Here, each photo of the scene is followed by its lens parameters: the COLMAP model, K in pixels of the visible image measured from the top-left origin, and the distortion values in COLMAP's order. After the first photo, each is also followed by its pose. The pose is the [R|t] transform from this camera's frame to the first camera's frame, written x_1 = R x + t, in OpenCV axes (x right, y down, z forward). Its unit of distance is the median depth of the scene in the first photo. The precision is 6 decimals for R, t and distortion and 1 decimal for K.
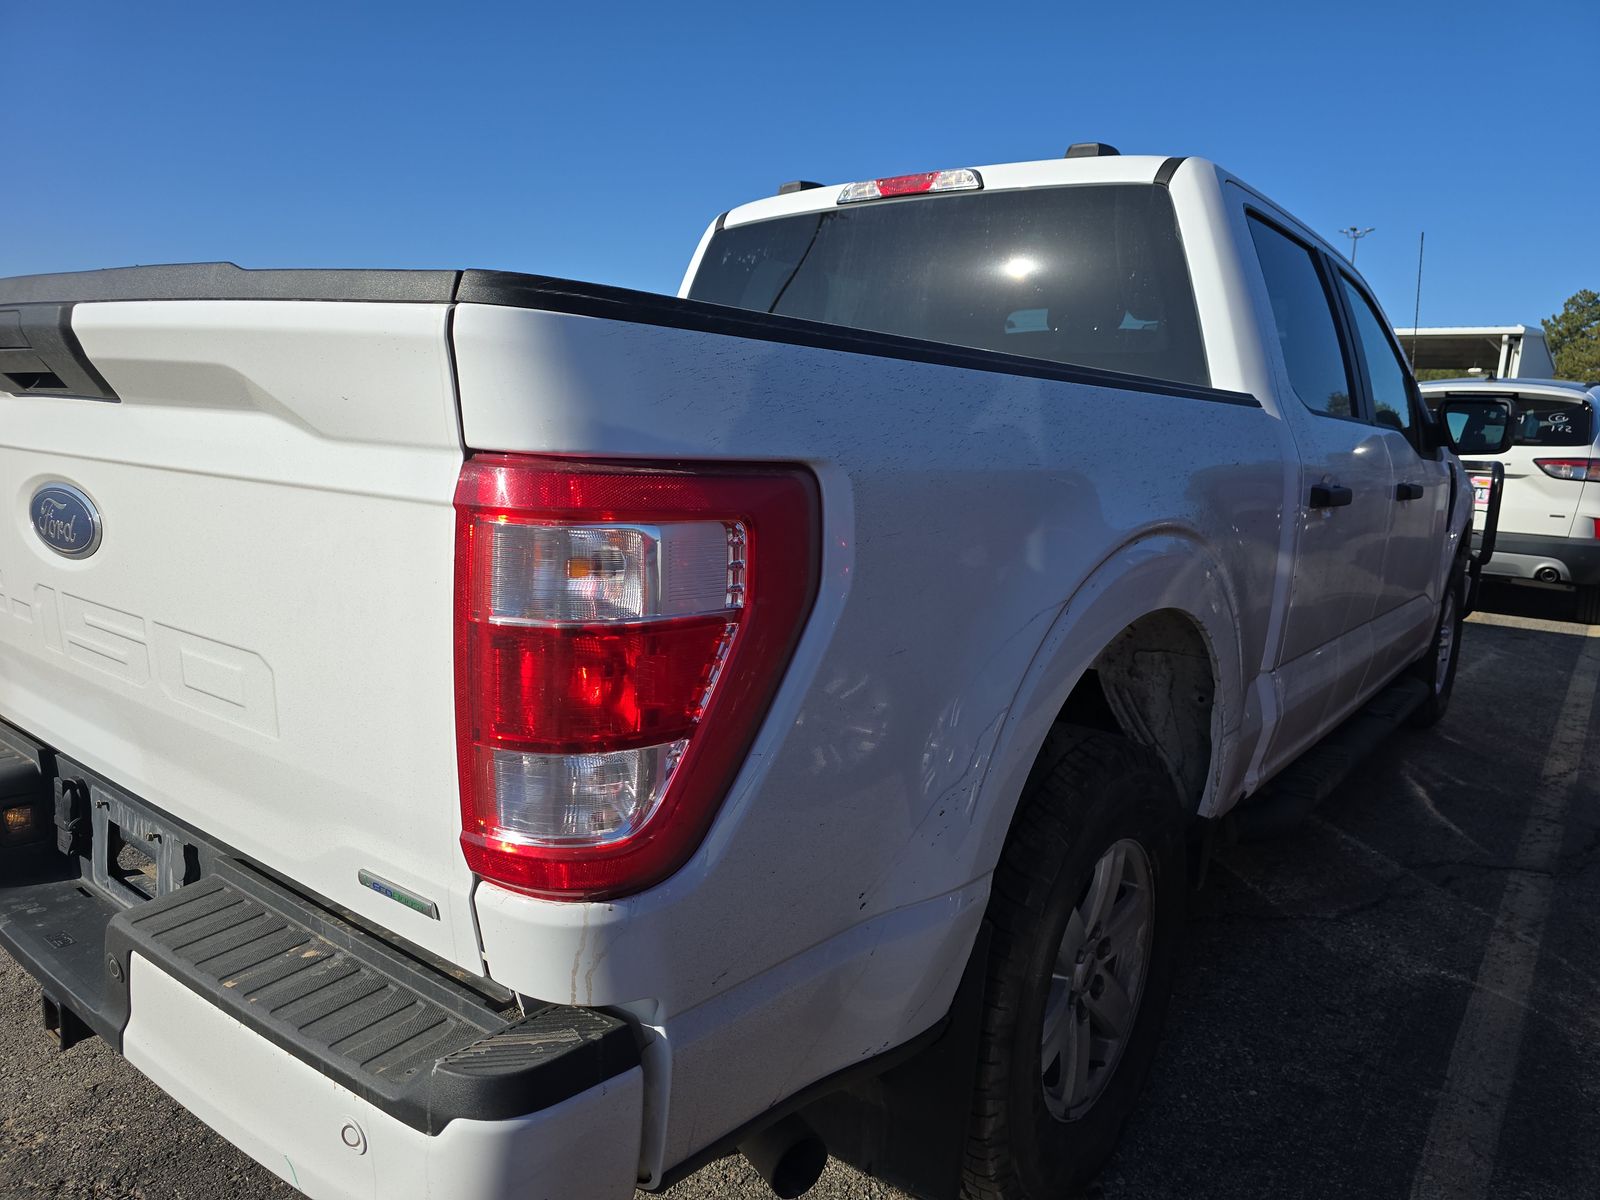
lens RADIAL K [[1127.1, 0, 800.0], [0, 1127.1, 600.0], [0, 0, 1]] dist [0.027621, -0.030114]
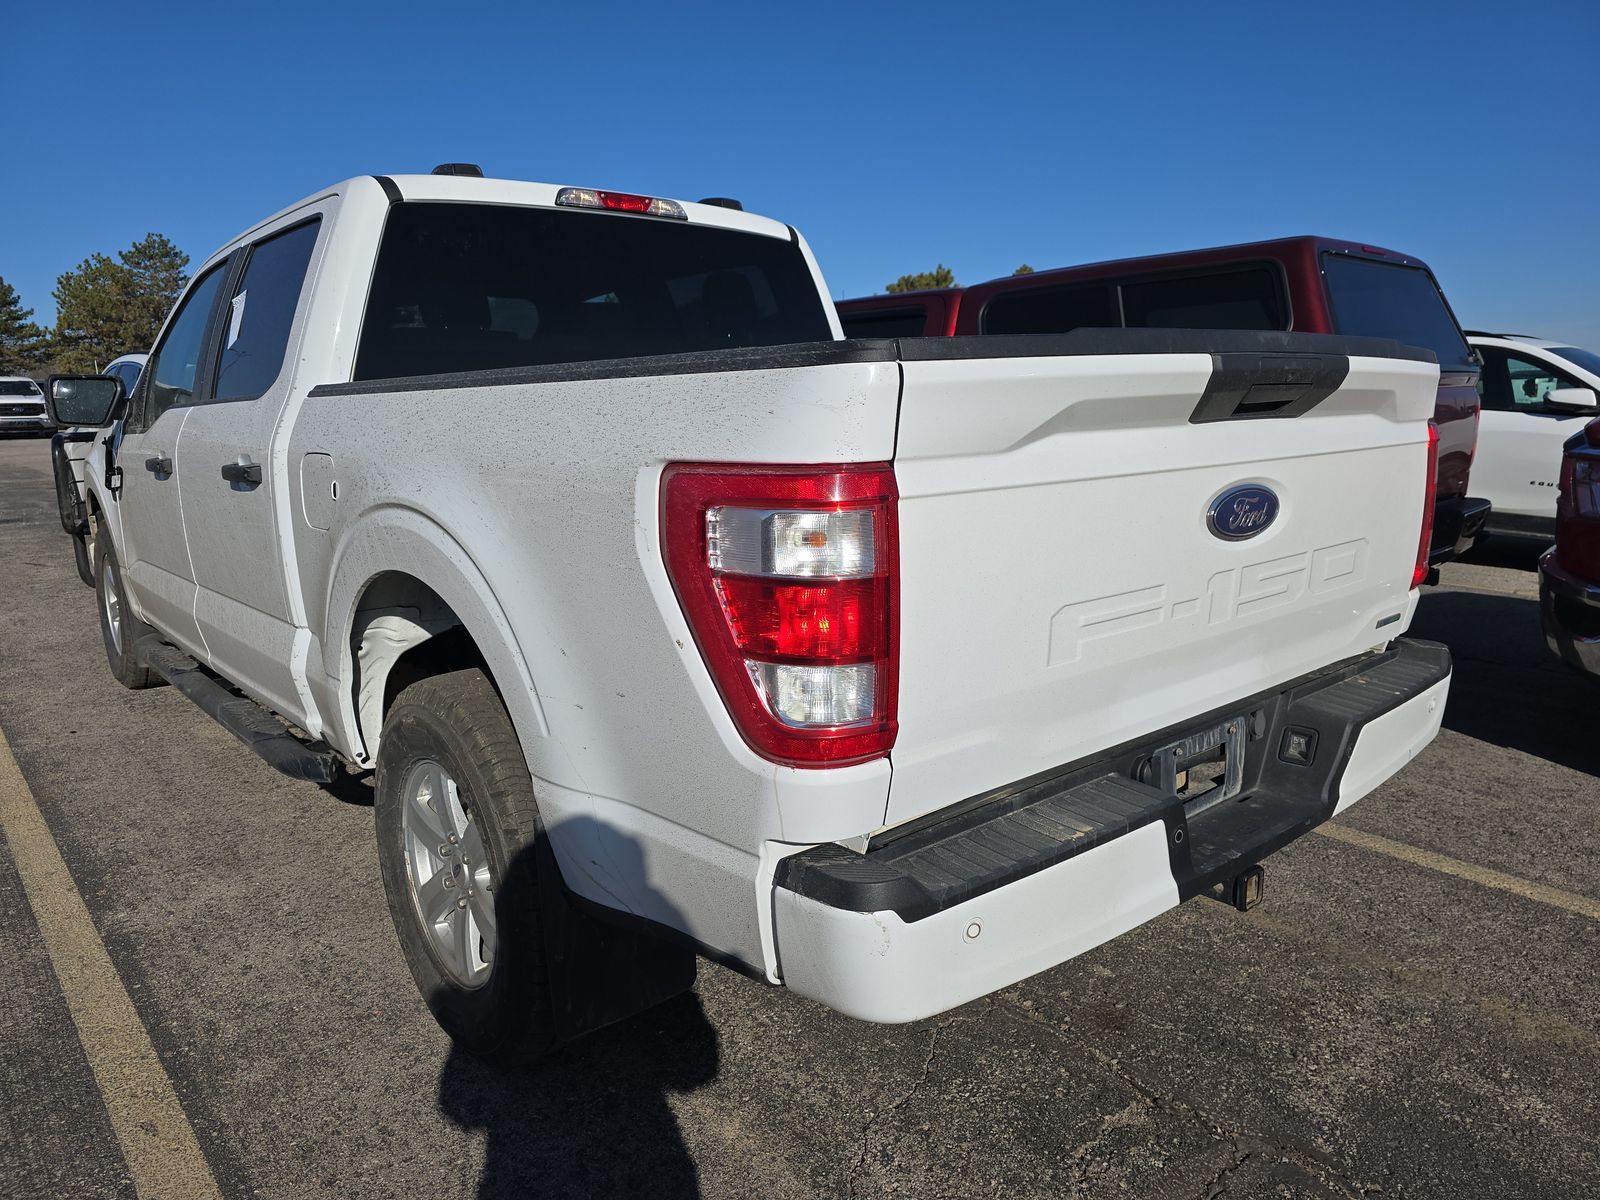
lens RADIAL K [[1069.5, 0, 801.9], [0, 1069.5, 627.2], [0, 0, 1]] dist [0.079649, -0.072304]
pose [[0.173488, -0.249429, 0.952726, -1.060169], [0.177231, 0.959509, 0.218932, -0.164840], [-0.968757, 0.130871, 0.210670, 0.663658]]
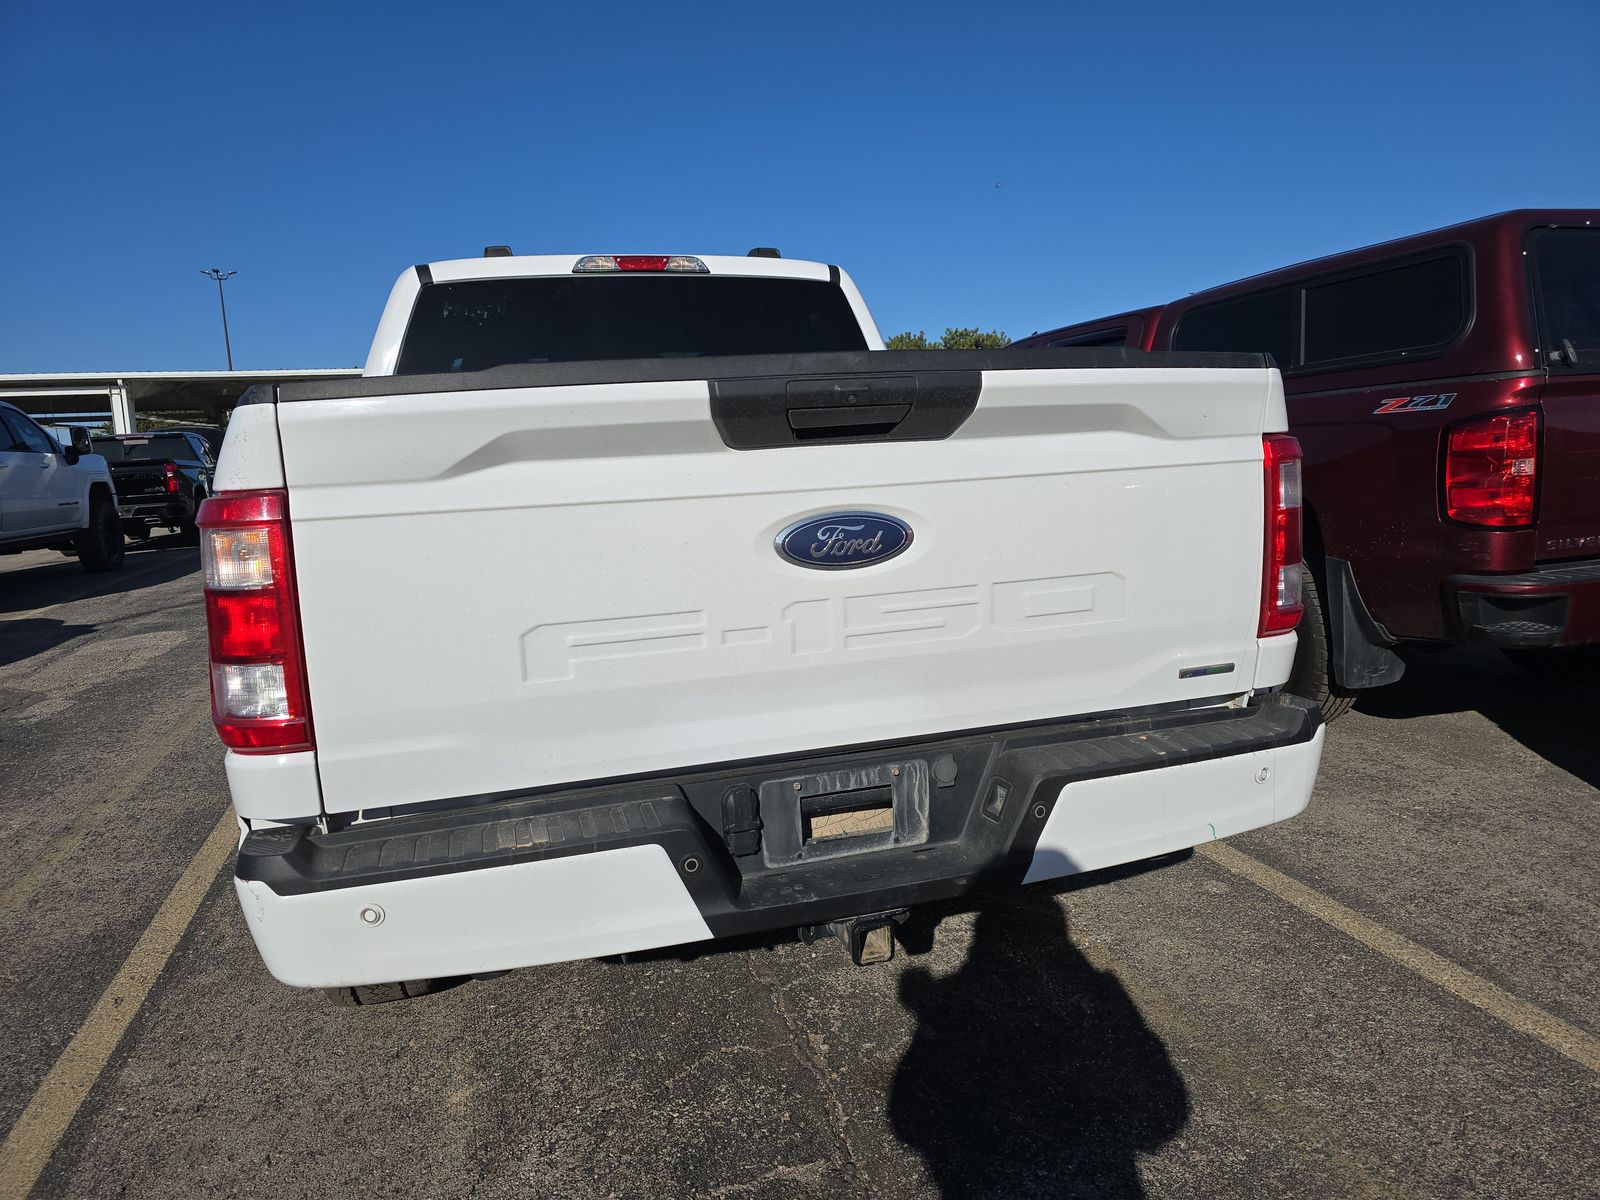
lens RADIAL K [[1069.5, 0, 801.9], [0, 1069.5, 627.2], [0, 0, 1]] dist [0.079649, -0.072304]
pose [[0.557454, -0.203051, 0.804994, -0.892874], [0.202287, 0.973627, 0.105504, -0.060406], [-0.805186, 0.104026, 0.583827, 0.188789]]
